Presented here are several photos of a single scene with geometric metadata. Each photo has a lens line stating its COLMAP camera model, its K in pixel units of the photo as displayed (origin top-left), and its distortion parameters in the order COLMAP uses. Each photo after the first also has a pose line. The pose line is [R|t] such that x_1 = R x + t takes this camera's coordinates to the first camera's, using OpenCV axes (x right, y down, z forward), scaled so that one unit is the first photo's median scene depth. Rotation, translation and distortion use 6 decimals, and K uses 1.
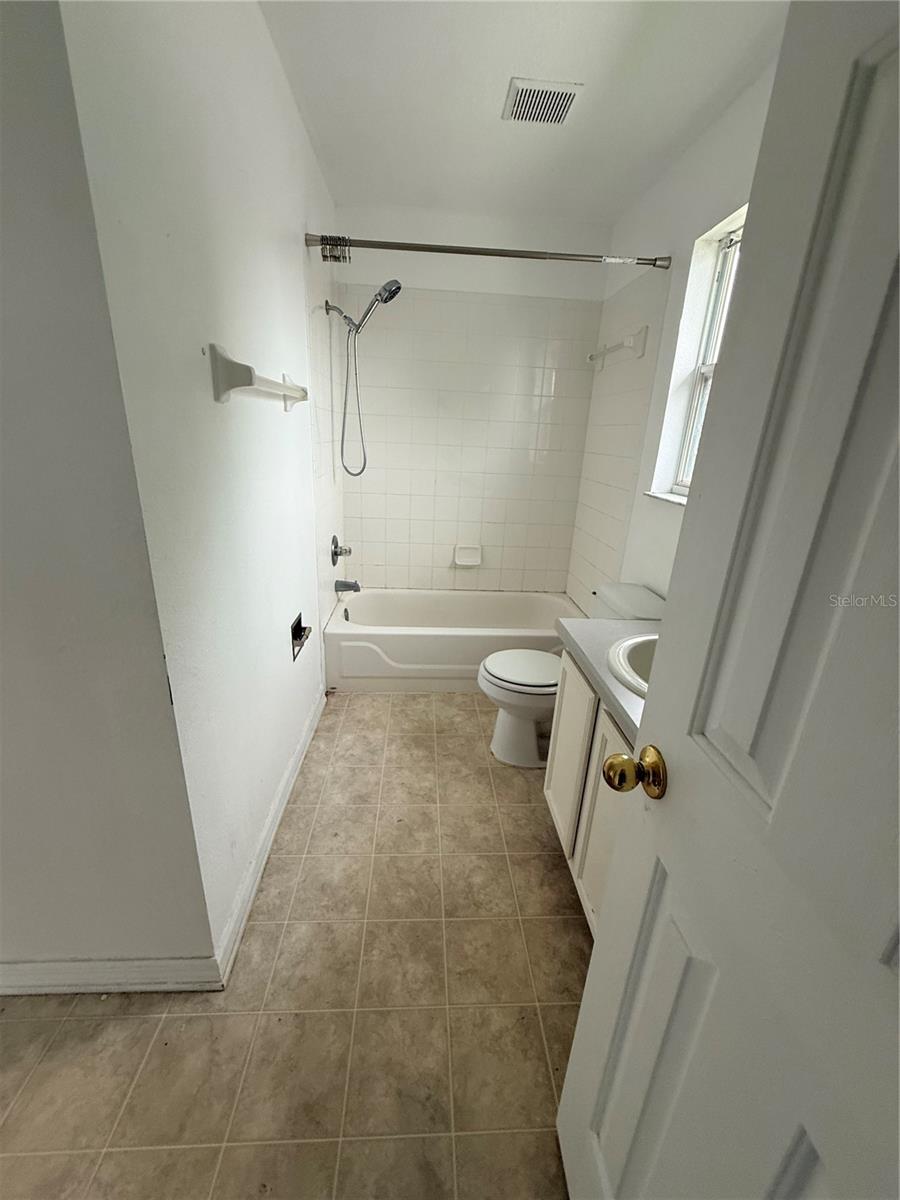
lens RADIAL K [[479.8, 0, 446.5], [0, 479.8, 598.8], [0, 0, 1]] dist [-0.001348, 0.000147]
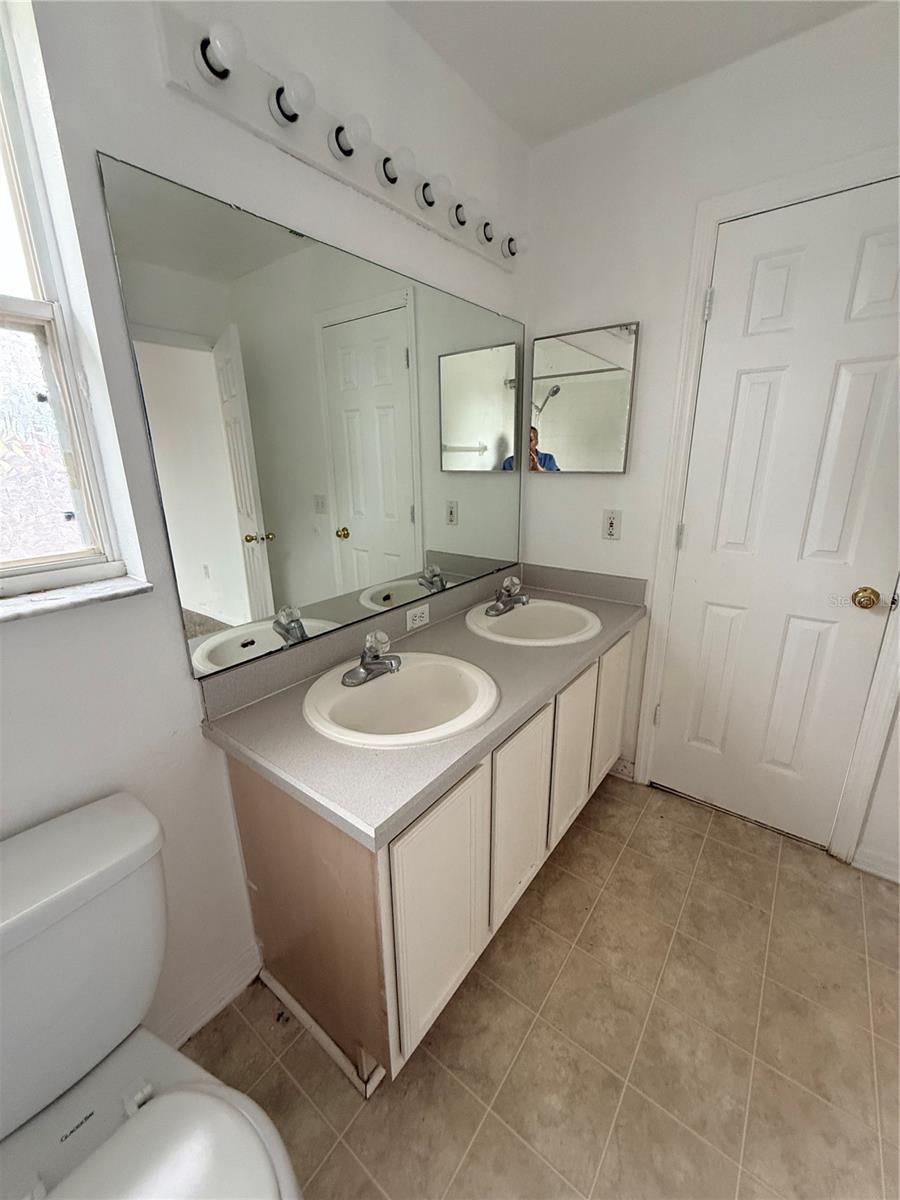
lens RADIAL K [[479.8, 0, 457.3], [0, 479.8, 625.4], [0, 0, 1]] dist [-0.001348, 0.000147]
pose [[-0.777754, -0.244110, 0.579232, -0.065908], [0.177385, 0.798814, 0.574832, -0.432419], [-0.603020, 0.549825, -0.577979, 1.279843]]
